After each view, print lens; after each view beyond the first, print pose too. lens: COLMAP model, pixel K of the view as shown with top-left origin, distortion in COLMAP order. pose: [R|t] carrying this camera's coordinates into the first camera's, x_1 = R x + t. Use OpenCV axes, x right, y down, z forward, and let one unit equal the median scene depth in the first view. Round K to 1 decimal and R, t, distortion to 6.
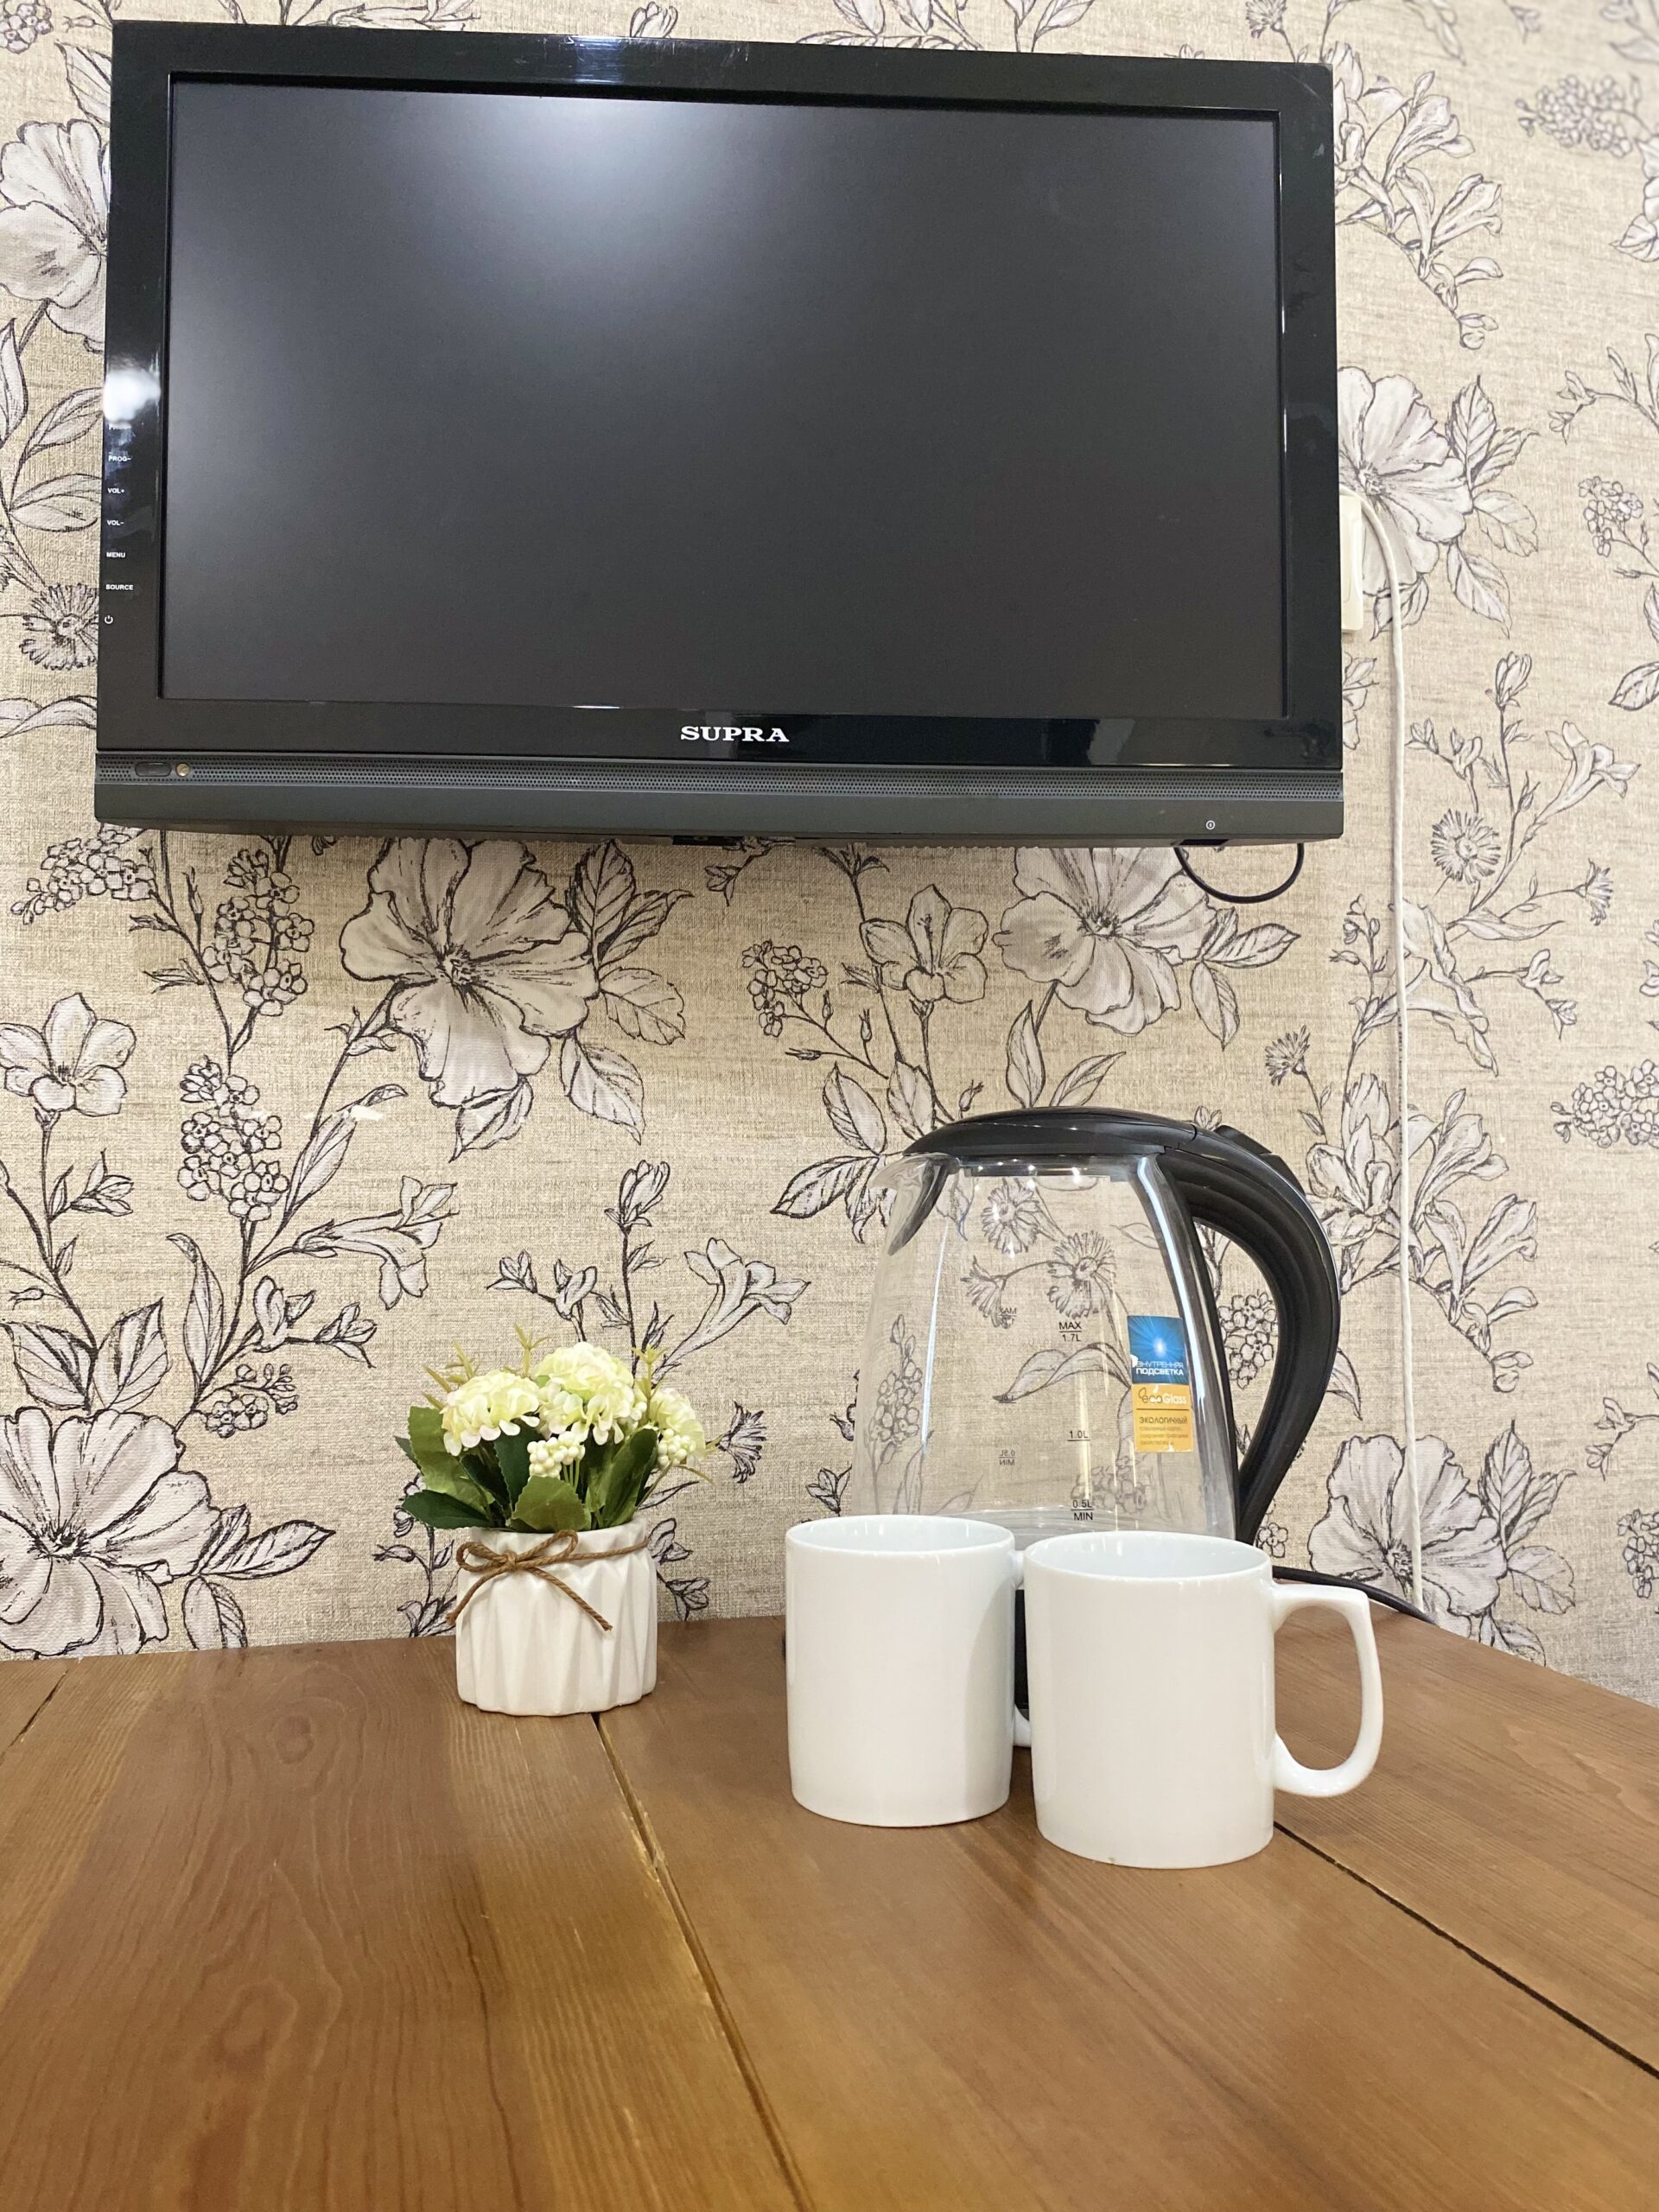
lens RADIAL K [[2000.0, 0, 875.1], [0, 2000.0, 967.4], [0, 0, 1]] dist [0.079113, -0.224846]
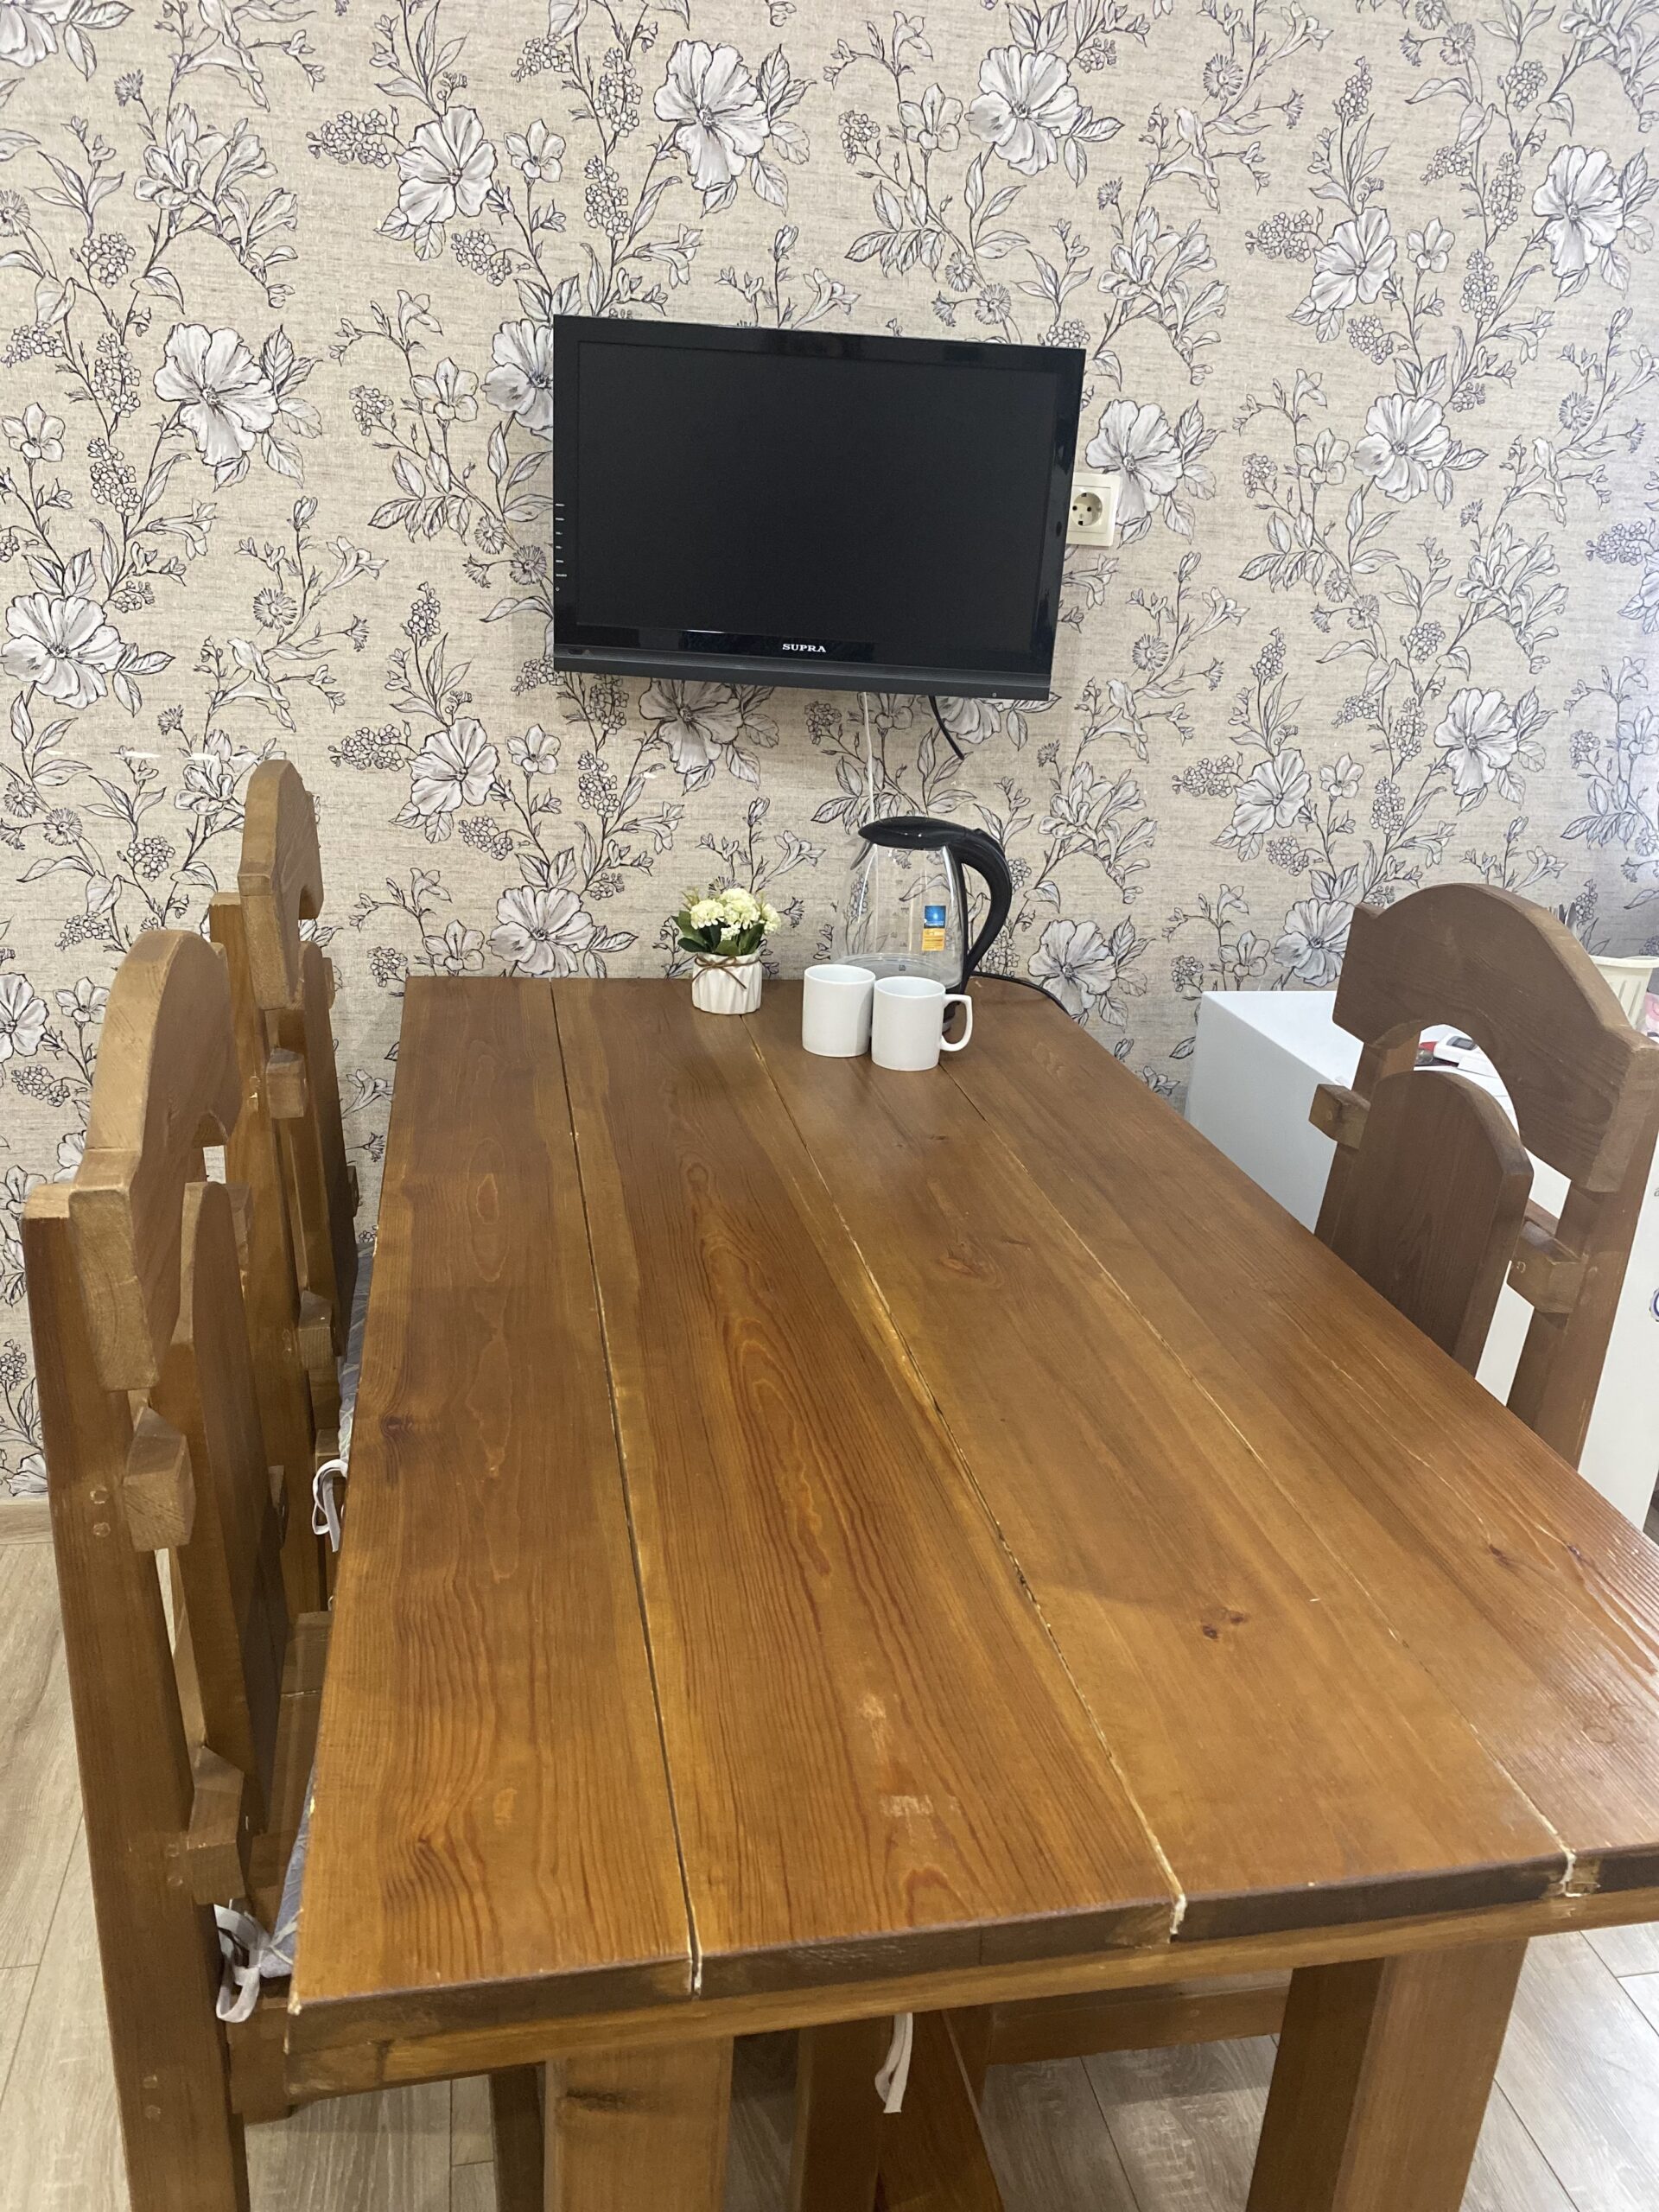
lens RADIAL K [[1699.6, 0, 829.5], [0, 1699.6, 1106.0], [0, 0, 1]] dist [-0.004094, -0.003542]
pose [[0.996264, 0.080001, -0.032517, 0.068995], [-0.058847, 0.904512, 0.422369, -0.463690], [0.063202, -0.418877, 0.905841, -1.067372]]
